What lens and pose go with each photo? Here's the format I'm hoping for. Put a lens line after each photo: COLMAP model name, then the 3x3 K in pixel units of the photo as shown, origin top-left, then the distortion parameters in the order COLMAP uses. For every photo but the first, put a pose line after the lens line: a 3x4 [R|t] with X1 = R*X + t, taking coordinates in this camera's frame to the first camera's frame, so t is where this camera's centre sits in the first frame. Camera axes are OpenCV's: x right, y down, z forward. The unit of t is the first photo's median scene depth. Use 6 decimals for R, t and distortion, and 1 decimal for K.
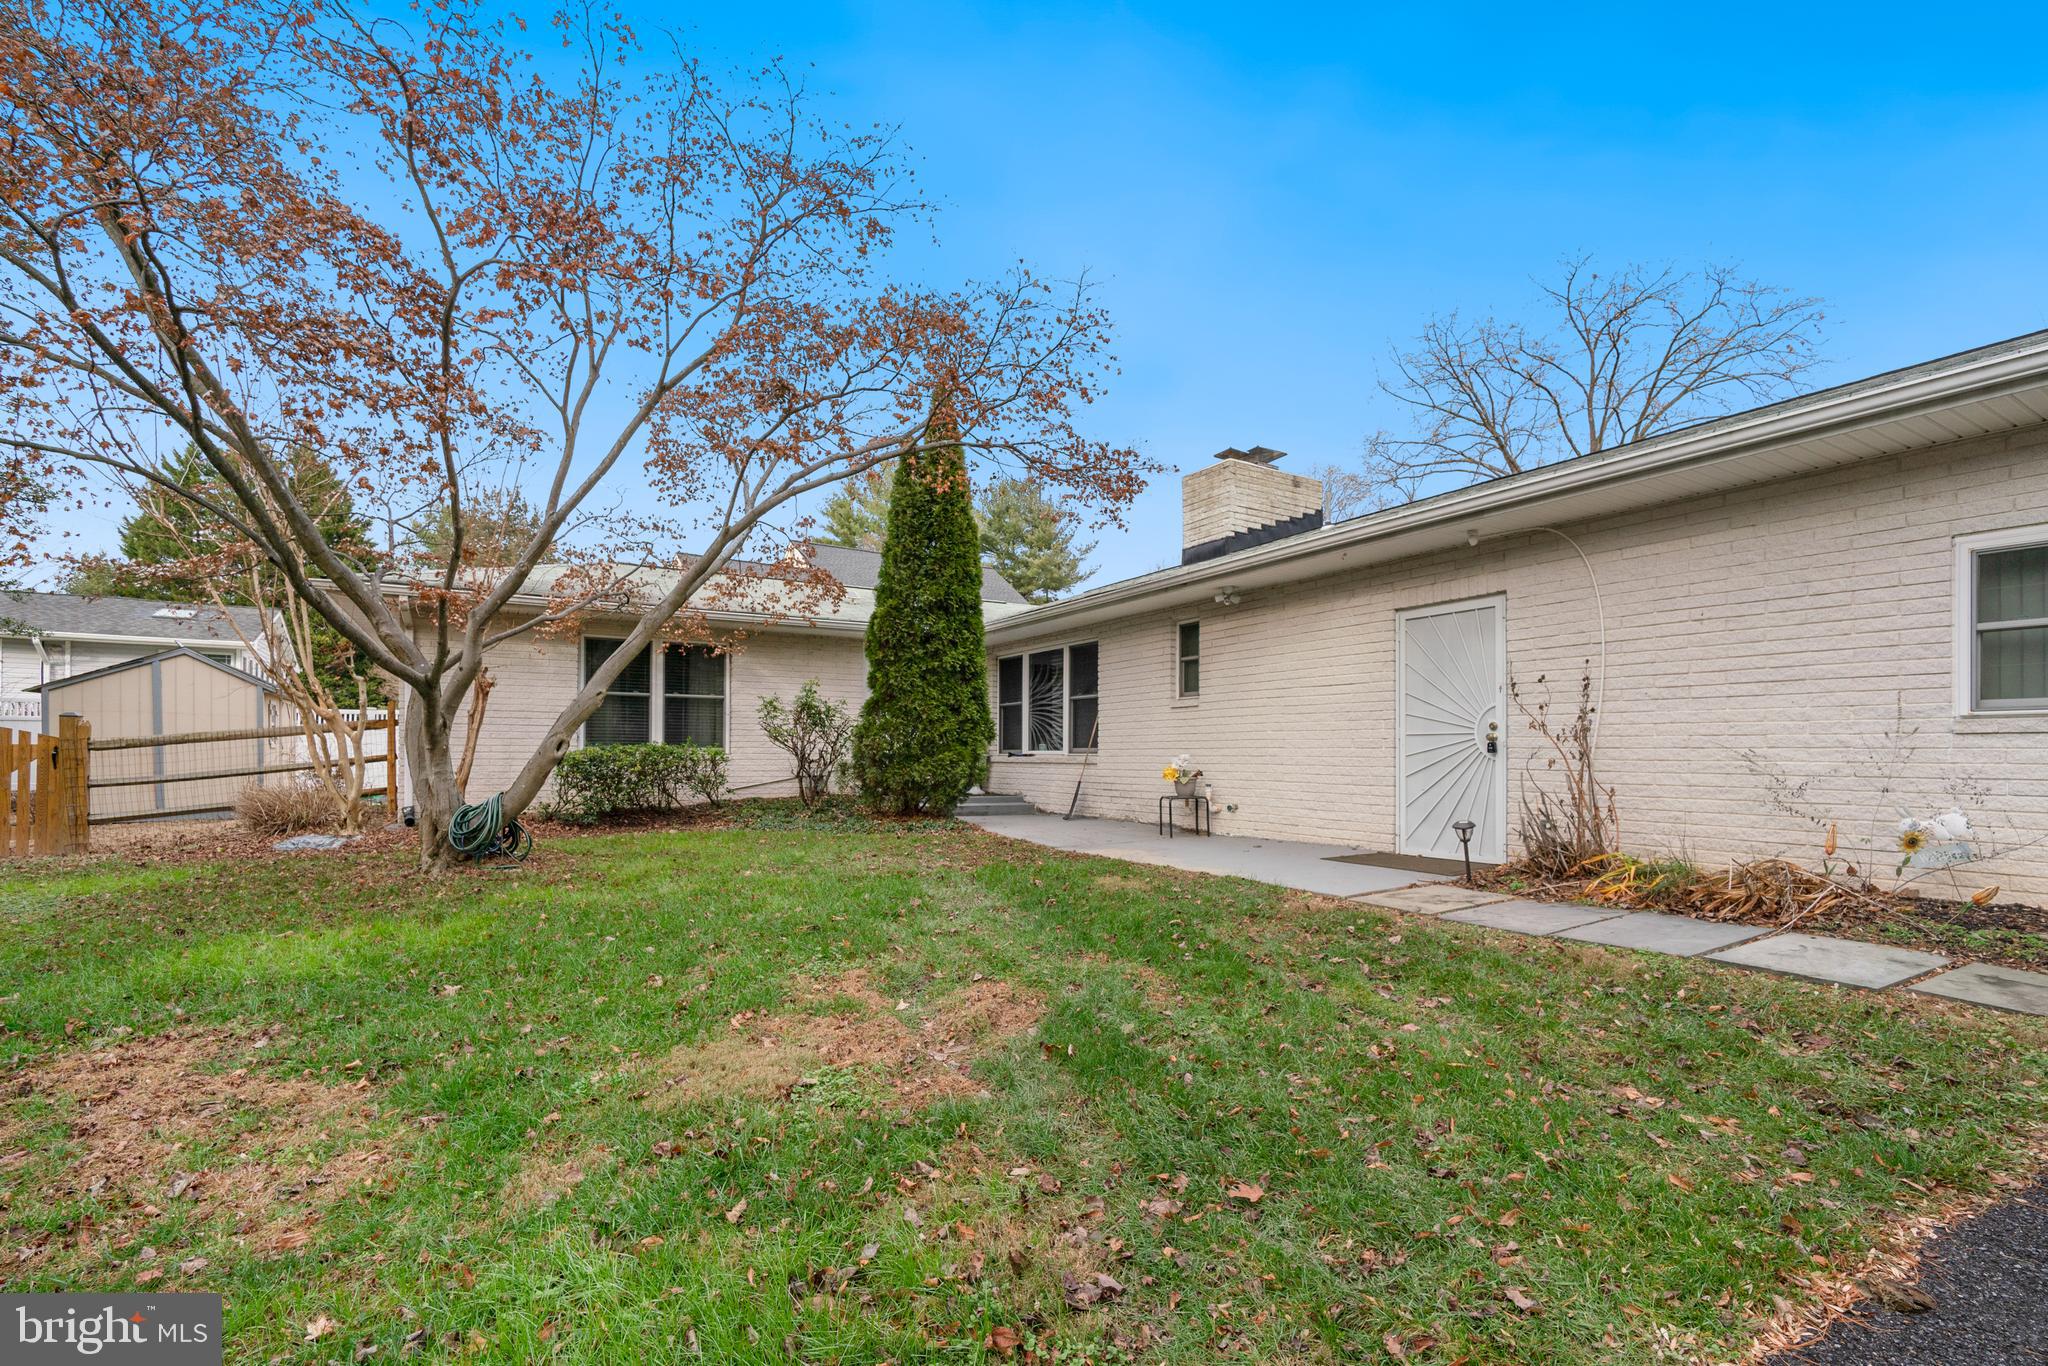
lens RADIAL K [[941.6, 0, 1035.6], [0, 941.6, 742.8], [0, 0, 1]] dist [-0.000006, -0.000666]
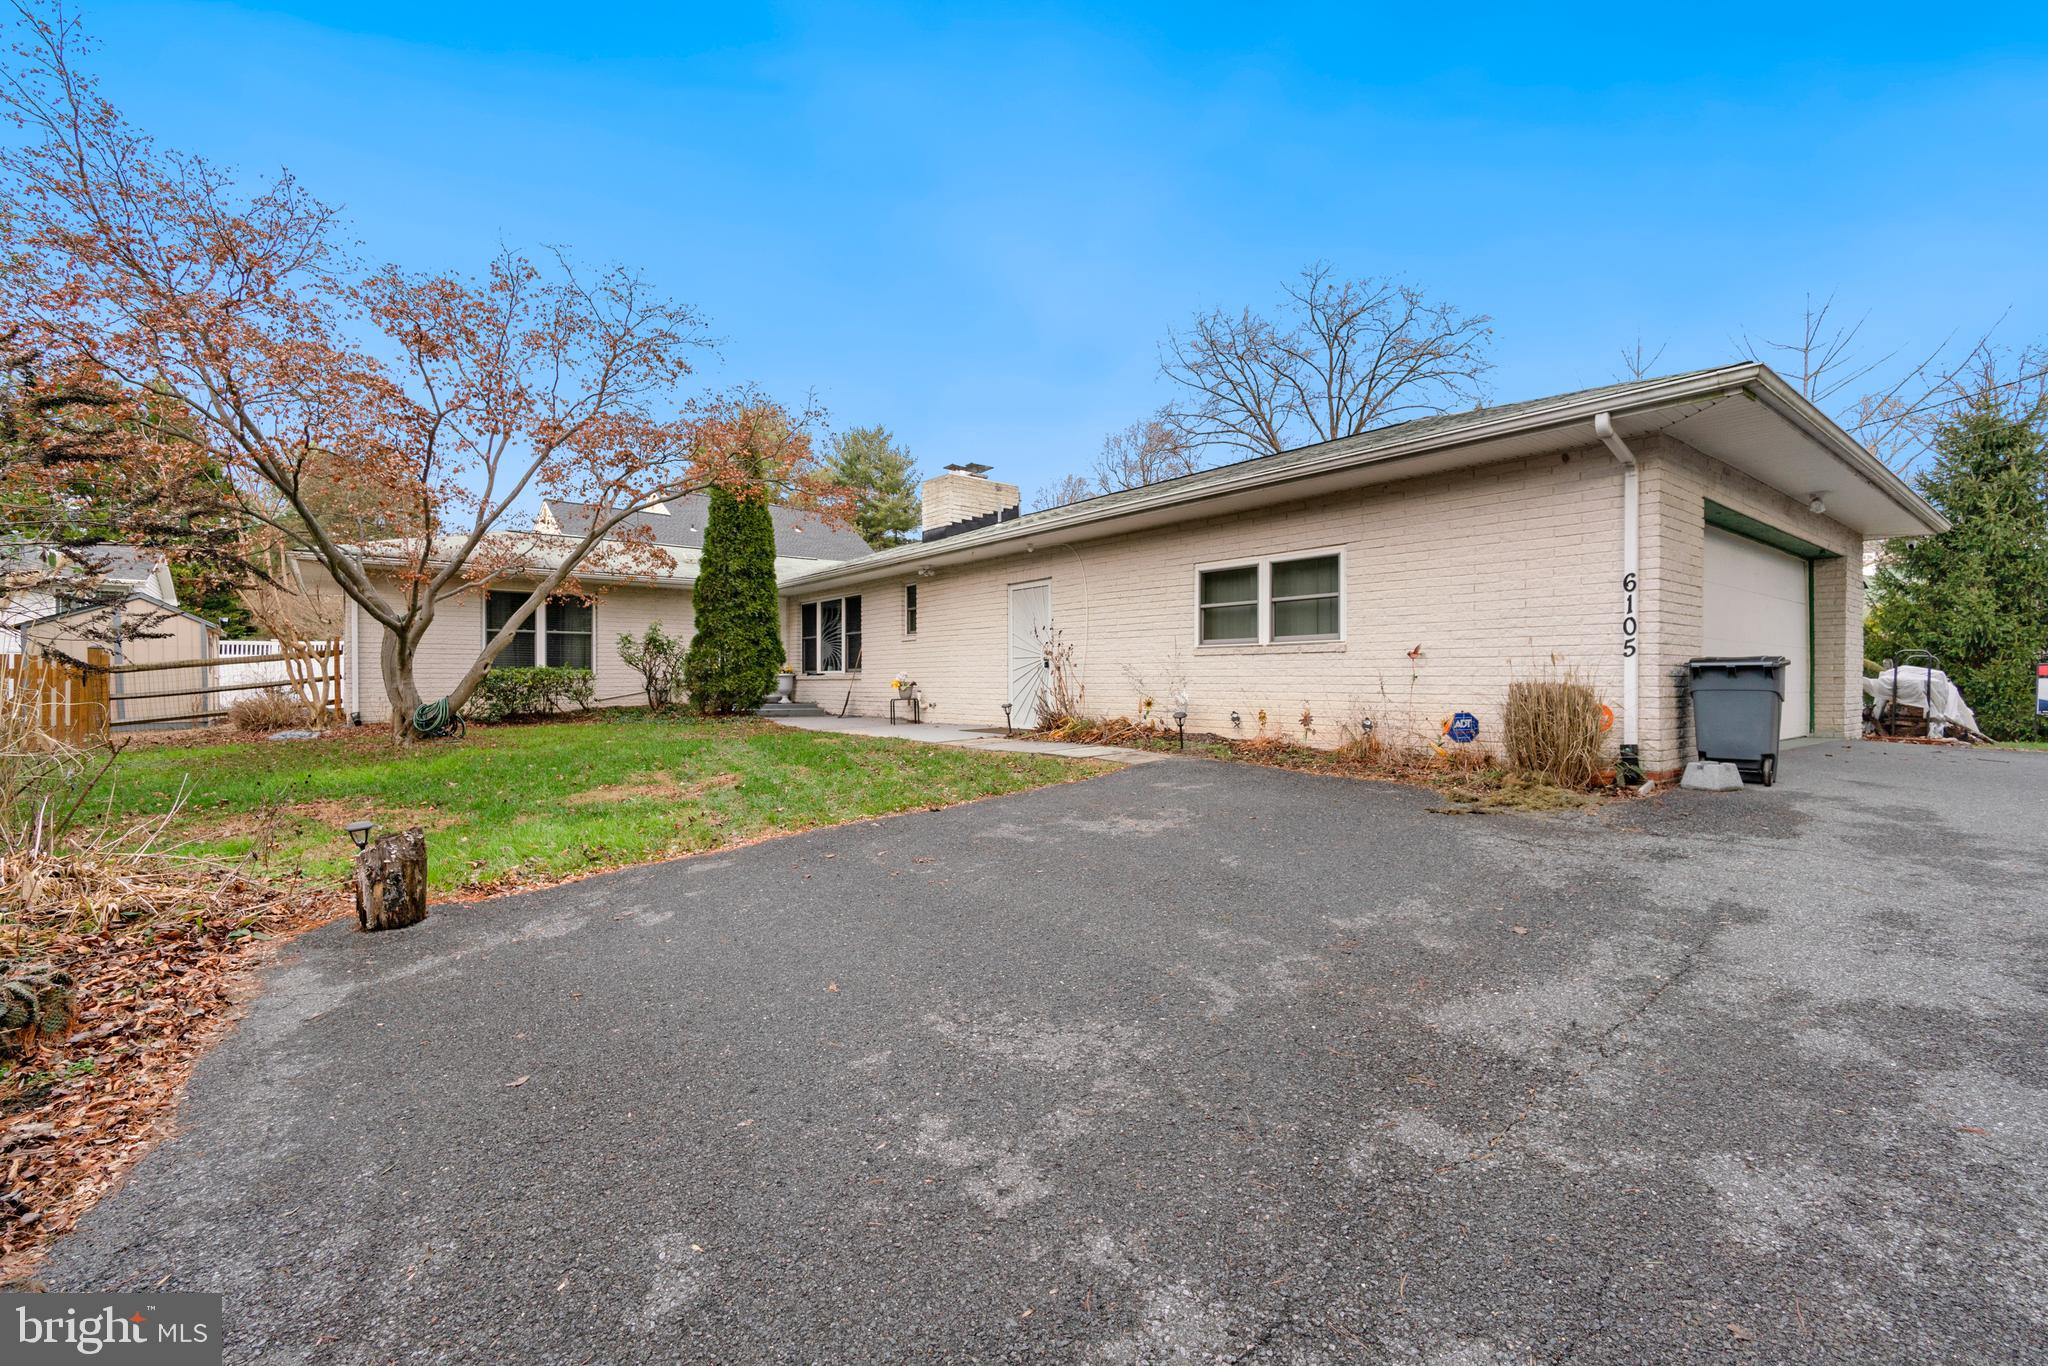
lens RADIAL K [[898.0, 0, 1015.7], [0, 898.0, 680.7], [0, 0, 1]] dist [-0.004325, 0.000466]
pose [[0.992361, -0.006048, 0.123221, 0.139243], [0.004562, 0.999913, 0.012340, 0.008752], [-0.123285, -0.011684, 0.992303, -0.430839]]
